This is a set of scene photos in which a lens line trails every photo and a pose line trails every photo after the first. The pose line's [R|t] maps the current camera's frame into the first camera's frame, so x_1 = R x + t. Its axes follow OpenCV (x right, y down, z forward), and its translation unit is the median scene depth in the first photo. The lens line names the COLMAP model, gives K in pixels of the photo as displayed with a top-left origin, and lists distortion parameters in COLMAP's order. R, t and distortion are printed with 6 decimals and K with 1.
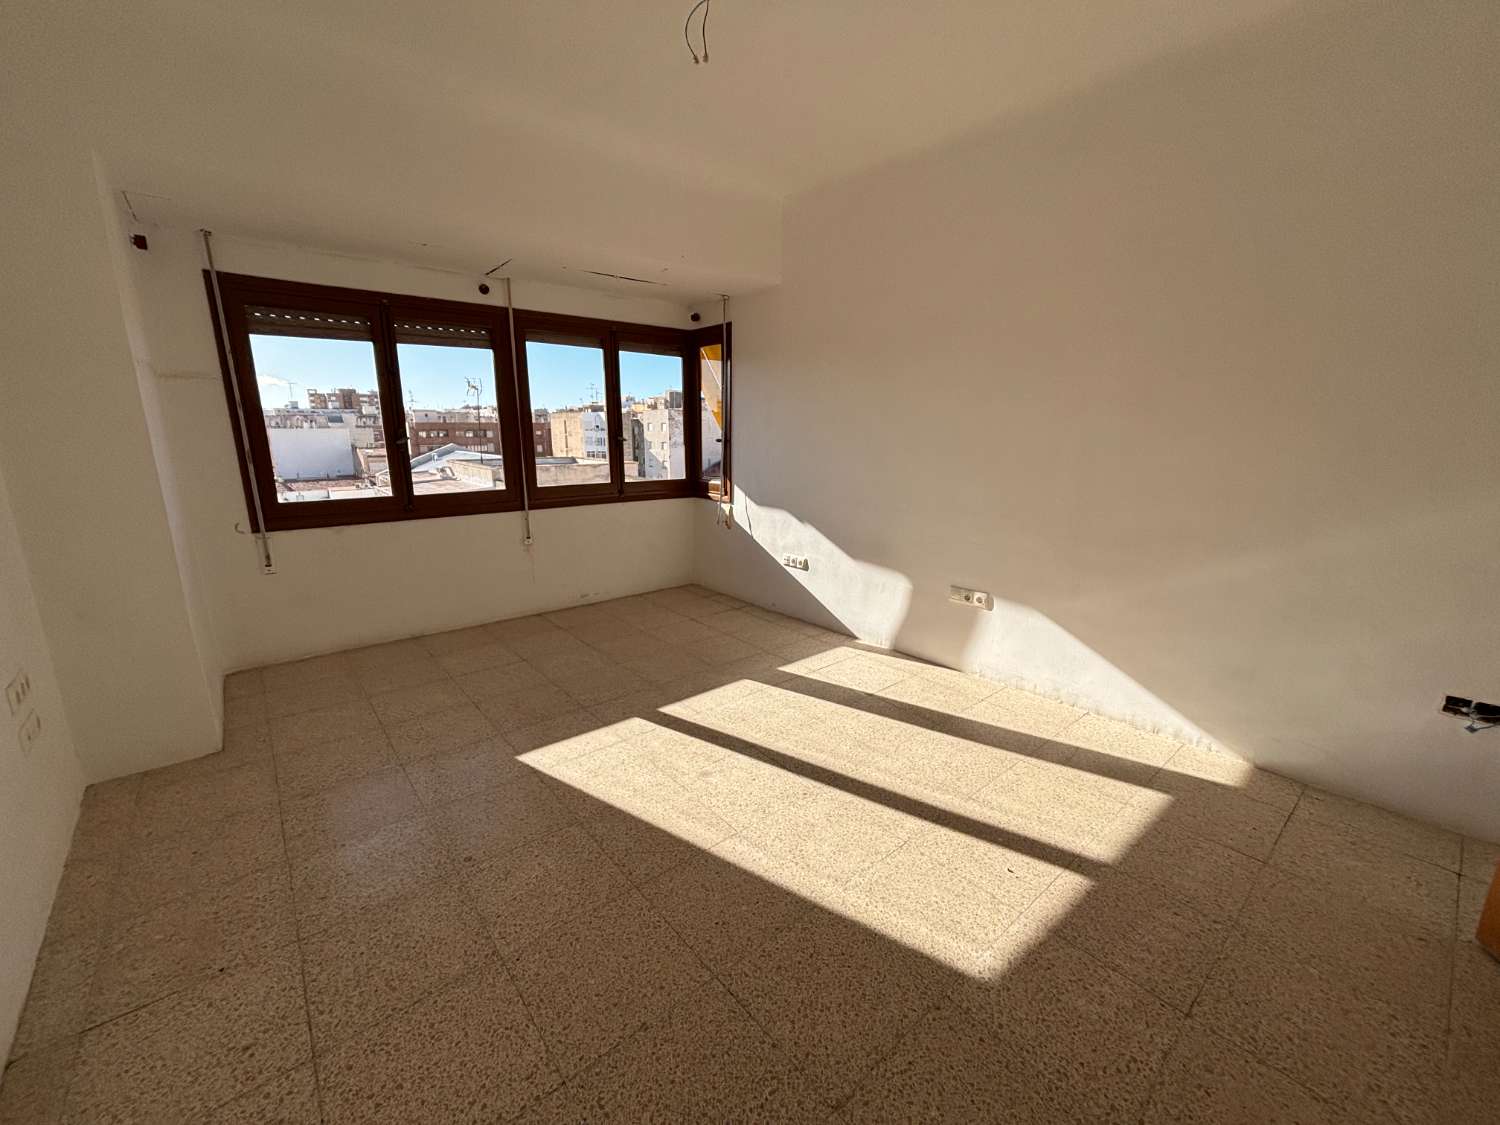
lens RADIAL K [[592.3, 0, 726.5], [0, 592.3, 565.1], [0, 0, 1]] dist [-0.000100, -0.000820]
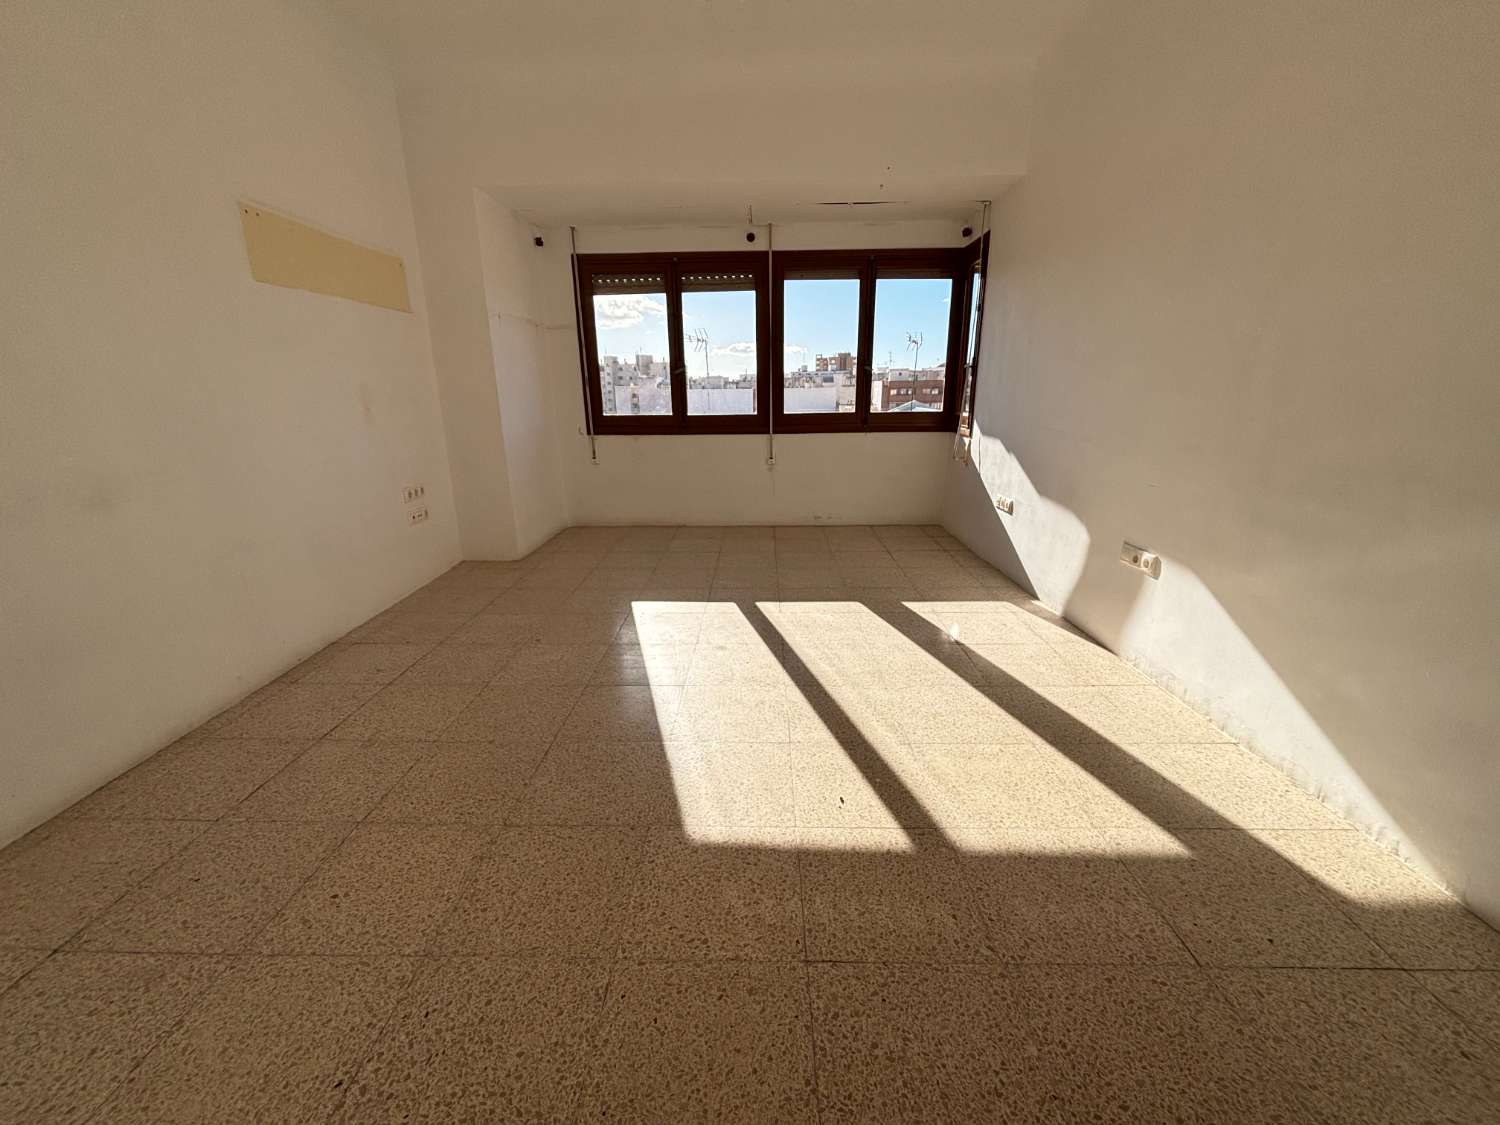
lens RADIAL K [[592.3, 0, 748.4], [0, 592.3, 557.3], [0, 0, 1]] dist [-0.000100, -0.000820]
pose [[0.760654, 0.169956, -0.626514, 0.466757], [-0.135946, 0.985424, 0.102266, 0.040300], [0.634763, 0.007383, 0.772672, 0.108627]]
